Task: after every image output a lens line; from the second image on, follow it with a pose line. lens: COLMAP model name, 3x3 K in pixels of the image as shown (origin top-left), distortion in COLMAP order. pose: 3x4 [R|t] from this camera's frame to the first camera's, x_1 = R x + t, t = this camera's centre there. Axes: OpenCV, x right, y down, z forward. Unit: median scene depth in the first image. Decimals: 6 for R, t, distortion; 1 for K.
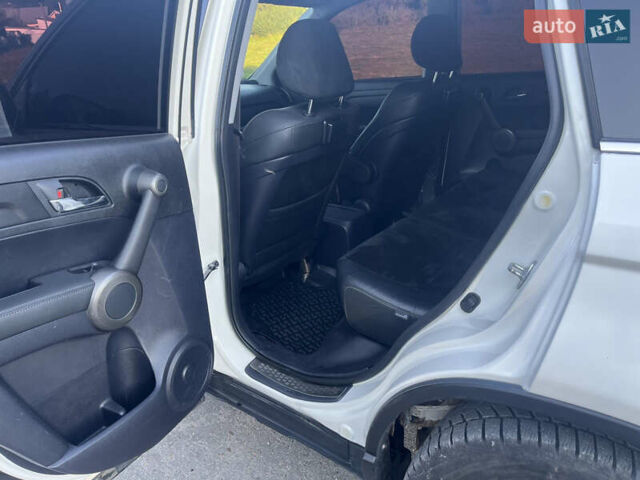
lens RADIAL K [[481.2, 0, 321.6], [0, 481.2, 238.7], [0, 0, 1]] dist [0.050653, -0.063777]
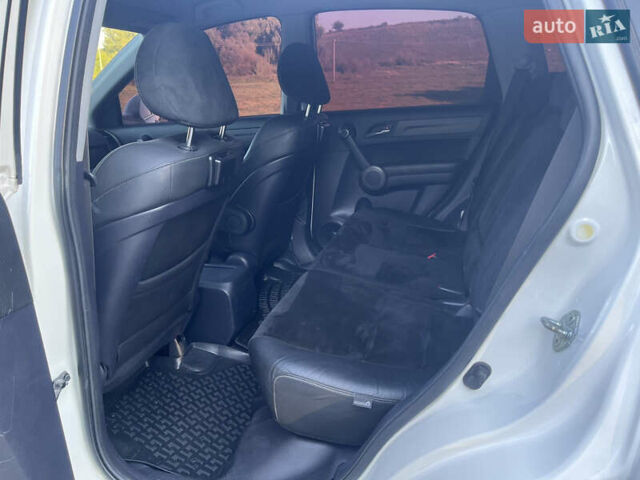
lens RADIAL K [[481.2, 0, 320.6], [0, 481.2, 241.1], [0, 0, 1]] dist [0.050653, -0.063777]
pose [[0.928073, -0.095109, 0.360048, -0.115353], [0.129944, 0.988774, -0.073755, -0.034357], [-0.348991, 0.115236, 0.930014, 0.247279]]
